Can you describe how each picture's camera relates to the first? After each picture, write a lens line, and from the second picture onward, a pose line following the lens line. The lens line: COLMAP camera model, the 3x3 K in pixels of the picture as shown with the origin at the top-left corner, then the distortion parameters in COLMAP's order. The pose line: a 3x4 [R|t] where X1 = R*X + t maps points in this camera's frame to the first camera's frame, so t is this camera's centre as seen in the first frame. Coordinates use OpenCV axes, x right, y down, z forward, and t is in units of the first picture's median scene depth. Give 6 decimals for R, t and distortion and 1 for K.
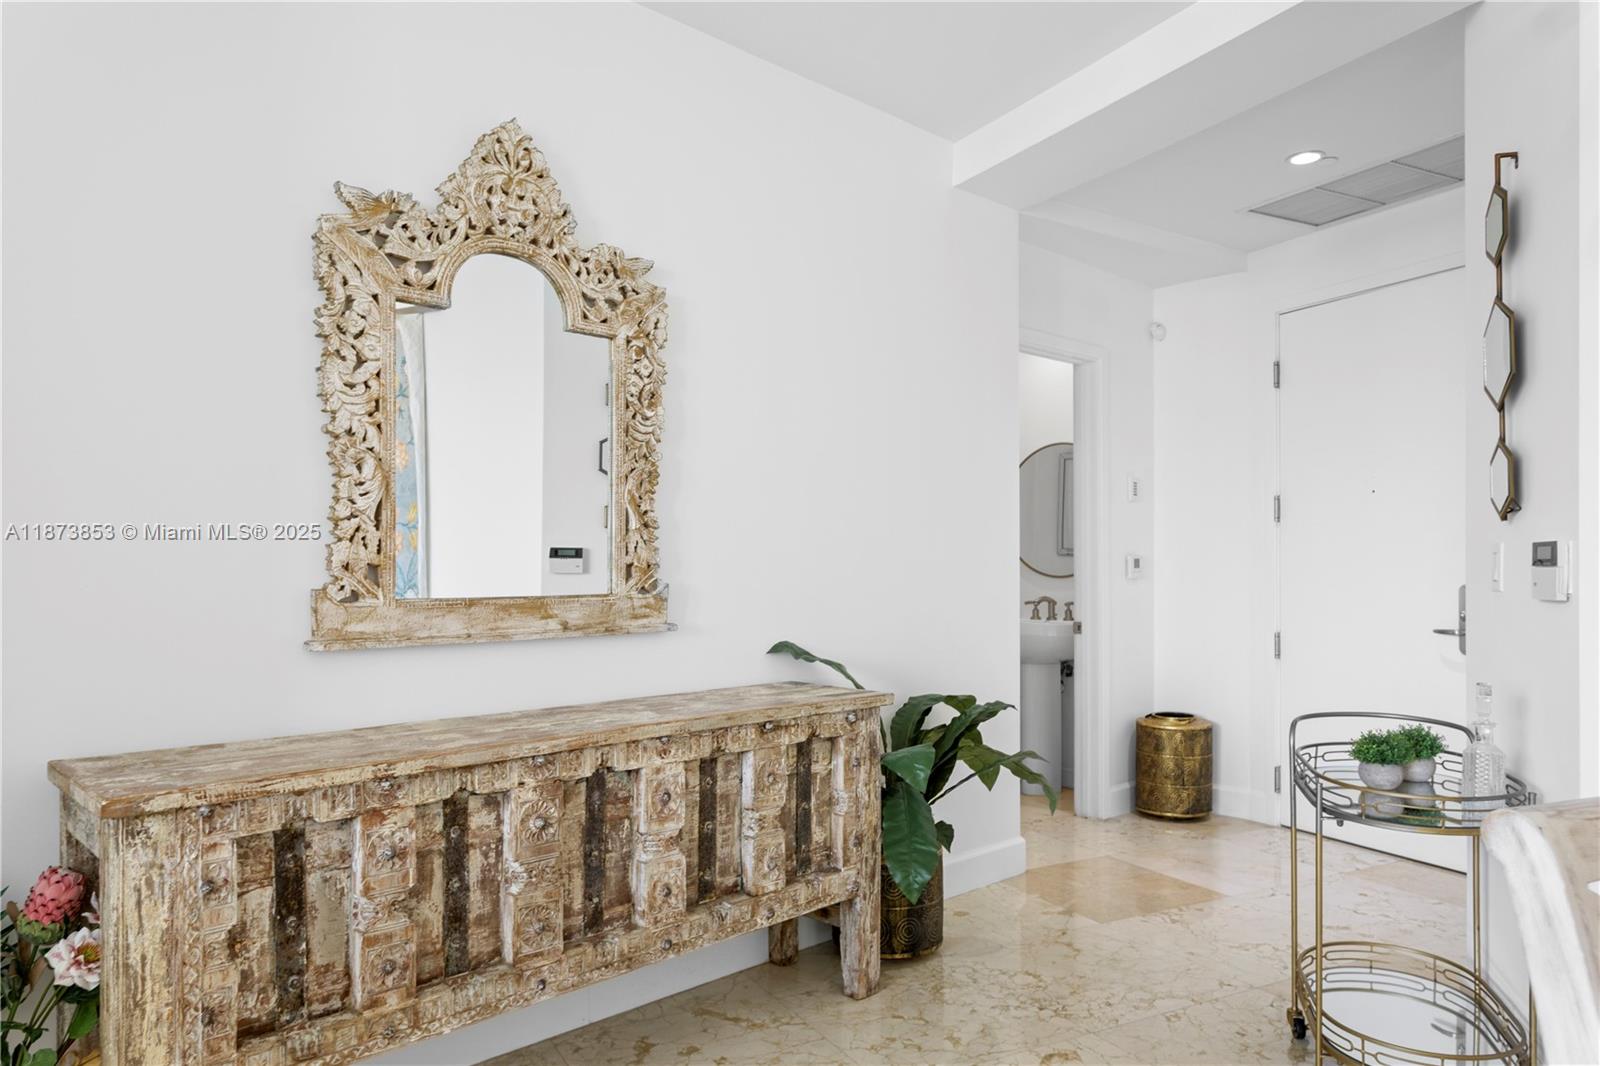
lens RADIAL K [[1067.0, 0, 794.4], [0, 1067.0, 566.9], [0, 0, 1]] dist [-0.004676, -0.000410]
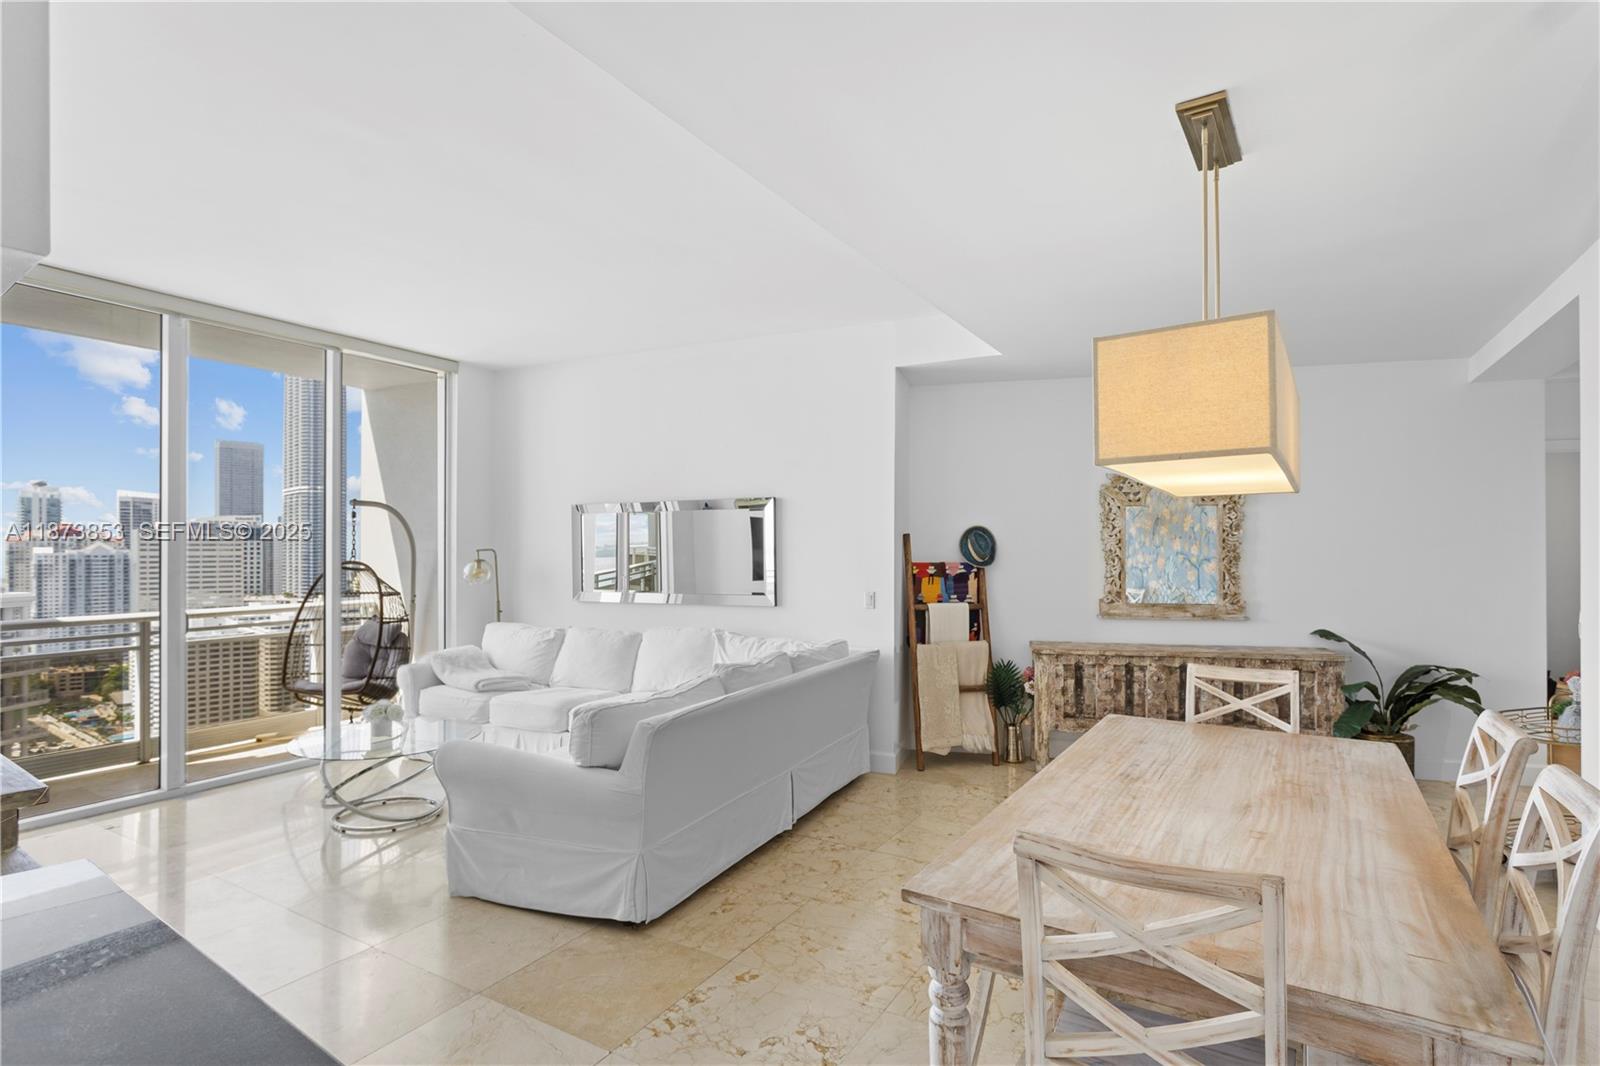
lens RADIAL K [[790.4, 0, 799.4], [0, 790.4, 540.7], [0, 0, 1]] dist [-0.024689, 0.013955]
pose [[0.526083, -0.004645, -0.850420, 1.059939], [-0.000960, 0.999981, -0.006056, -0.134289], [0.850432, 0.004002, 0.526069, -1.001655]]
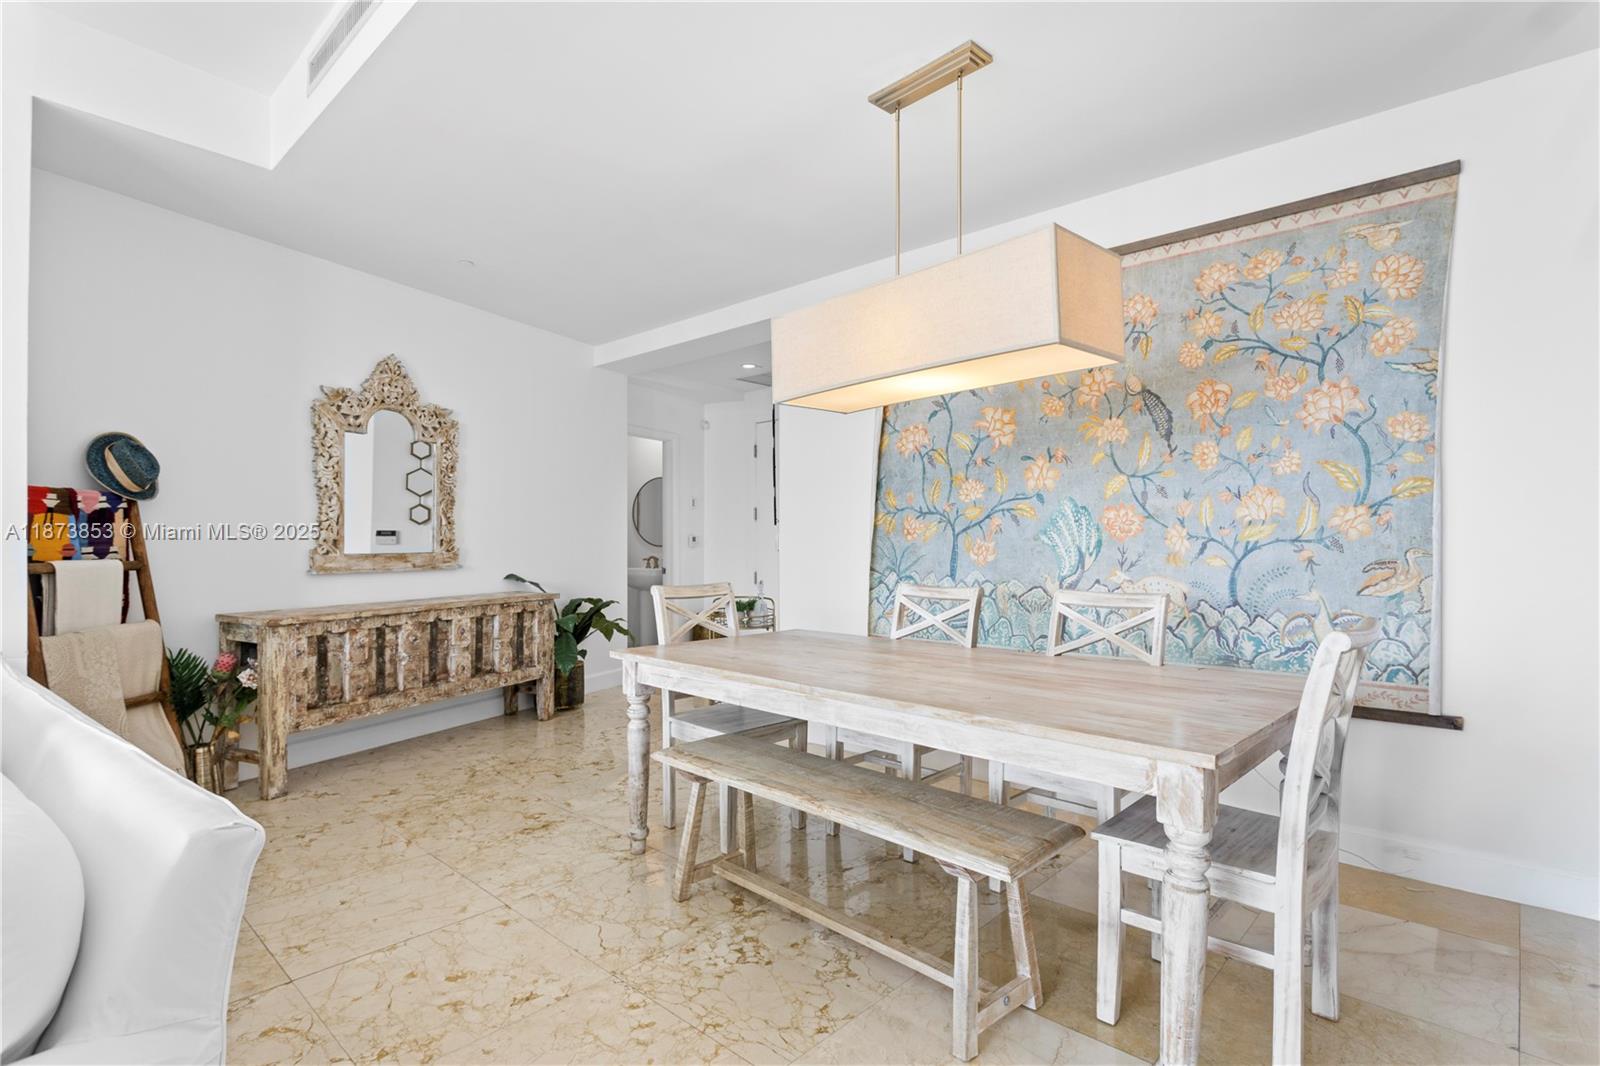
lens RADIAL K [[790.4, 0, 799.4], [0, 790.4, 540.7], [0, 0, 1]] dist [-0.024689, 0.013955]
pose [[0.942192, 0.001775, 0.335068, 0.007060], [-0.001570, 0.999998, -0.000881, 0.000144], [-0.335069, 0.000304, 0.942194, -1.034797]]
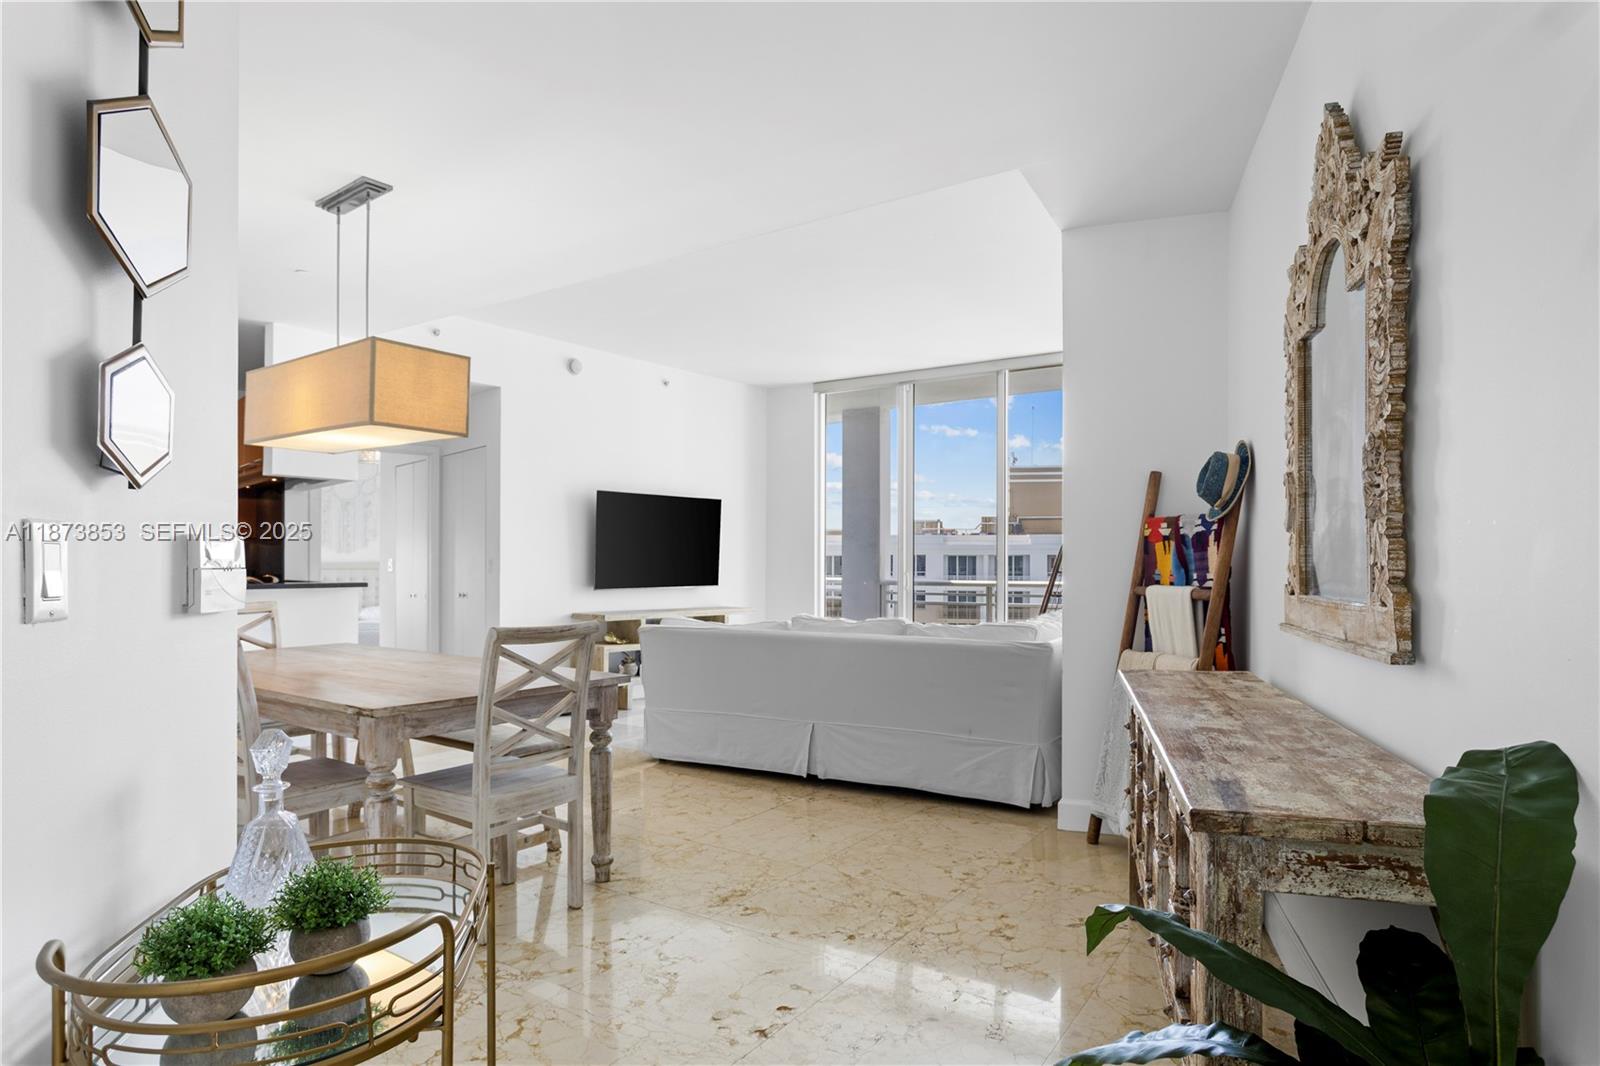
lens RADIAL K [[904.9, 0, 803.2], [0, 904.9, 559.8], [0, 0, 1]] dist [-0.000116, 0.000010]
pose [[-0.878499, -0.002368, -0.477739, 0.584137], [-0.000902, 0.999994, -0.003300, -0.005322], [0.477744, -0.002468, -0.878496, 1.606346]]
